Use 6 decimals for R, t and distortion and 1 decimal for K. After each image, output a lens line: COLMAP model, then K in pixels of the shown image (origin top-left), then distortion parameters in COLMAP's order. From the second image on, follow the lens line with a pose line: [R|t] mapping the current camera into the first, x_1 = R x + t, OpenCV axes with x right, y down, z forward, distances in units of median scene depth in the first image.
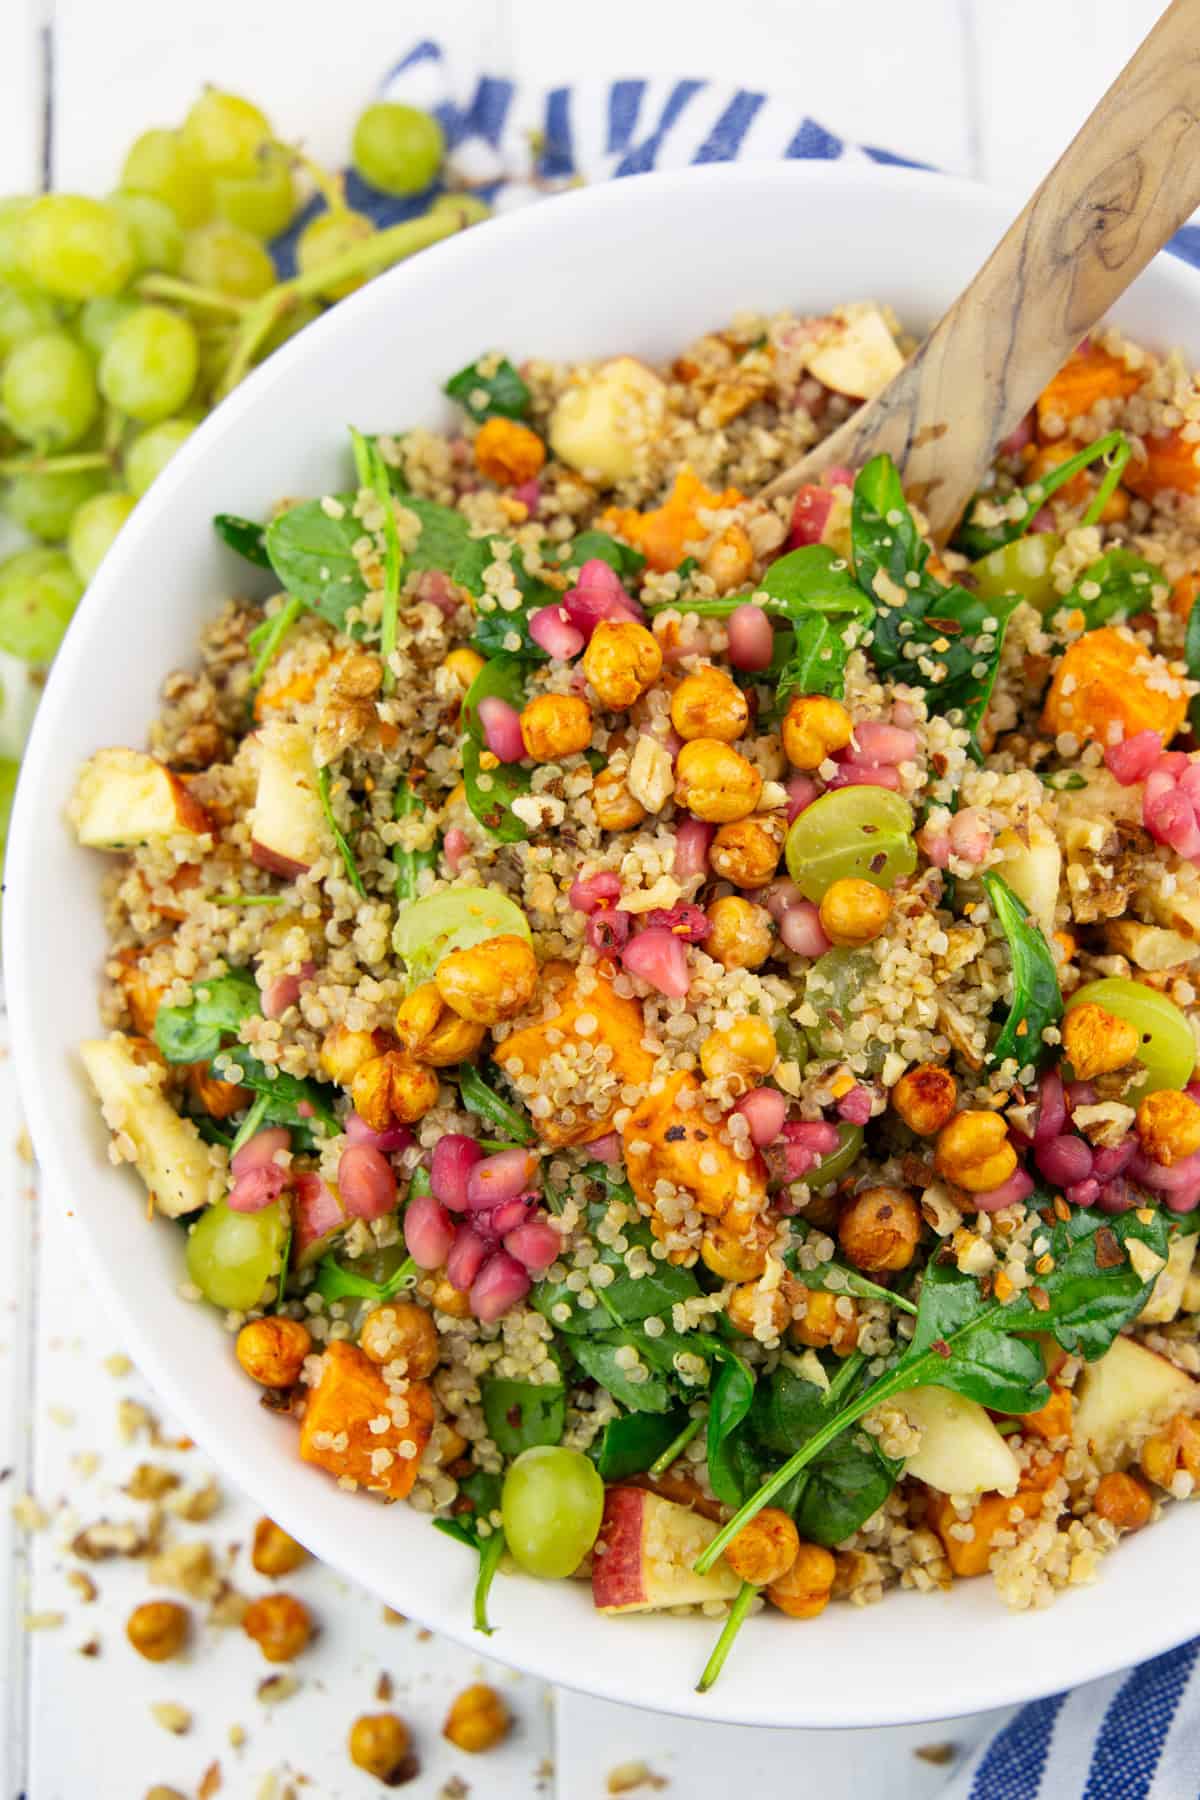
lens RADIAL K [[2760.9, 0, 615.1], [0, 2760.9, 930.3], [0, 0, 1]] dist [0.185362, 0.000000]
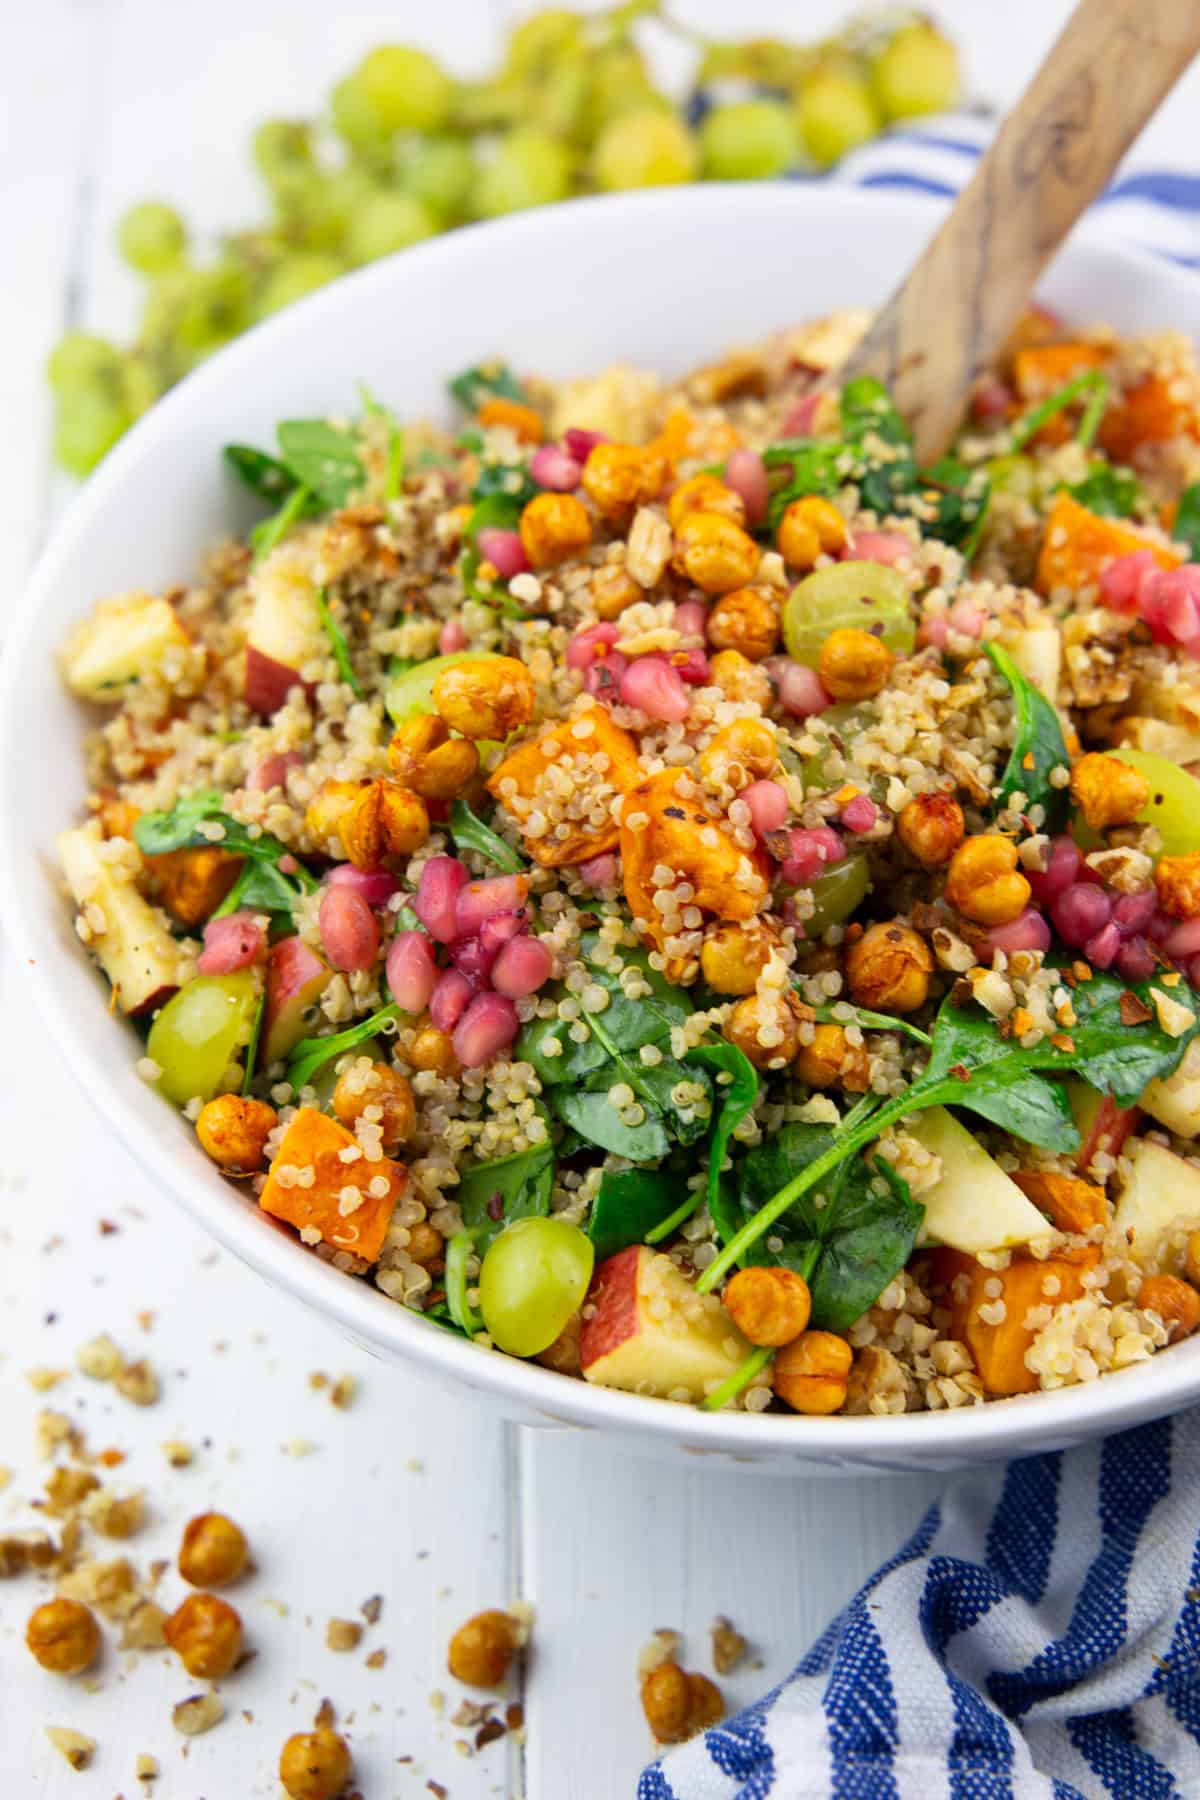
lens RADIAL K [[3167.7, 0, 594.0], [0, 3167.7, 900.3], [0, 0, 1]] dist [0.163106, 0.000000]
pose [[0.999891, 0.014169, 0.004060, -0.010183], [-0.010601, 0.882730, -0.469761, 0.602672], [-0.010240, 0.469667, 0.882784, 0.036431]]
